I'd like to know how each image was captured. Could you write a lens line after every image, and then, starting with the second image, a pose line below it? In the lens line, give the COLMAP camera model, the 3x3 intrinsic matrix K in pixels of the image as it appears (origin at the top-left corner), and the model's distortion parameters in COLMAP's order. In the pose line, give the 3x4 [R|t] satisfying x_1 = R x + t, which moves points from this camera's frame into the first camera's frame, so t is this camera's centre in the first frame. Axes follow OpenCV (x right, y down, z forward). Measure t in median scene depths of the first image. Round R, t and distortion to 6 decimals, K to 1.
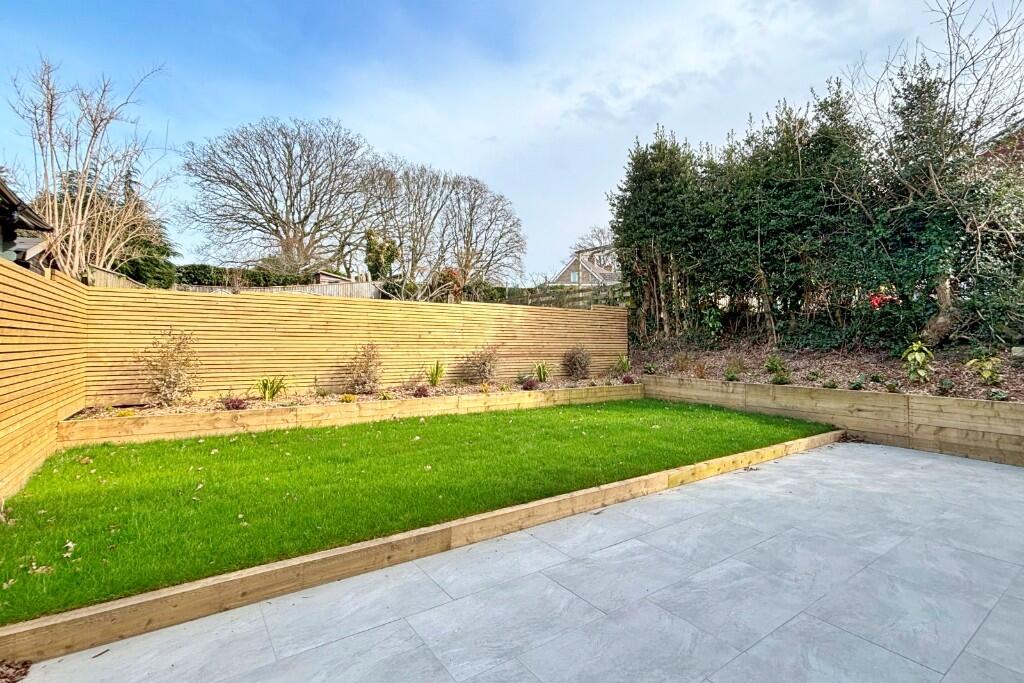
lens RADIAL K [[468.9, 0, 513.2], [0, 468.9, 343.2], [0, 0, 1]] dist [0.000295, 0.000296]
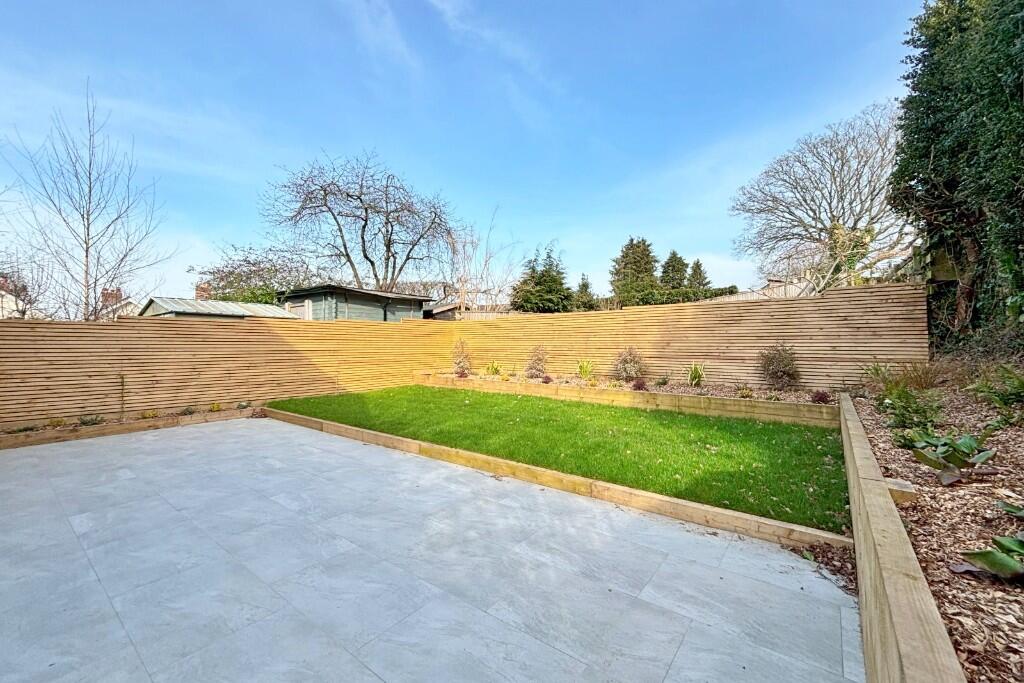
lens RADIAL K [[403.4, 0, 510.7], [0, 403.4, 321.7], [0, 0, 1]] dist [-0.001157, 0.004474]
pose [[0.293912, -0.065144, -0.953610, 1.665295], [0.004845, 0.997764, -0.066667, 0.028415], [0.955820, 0.014974, 0.293570, 1.037067]]
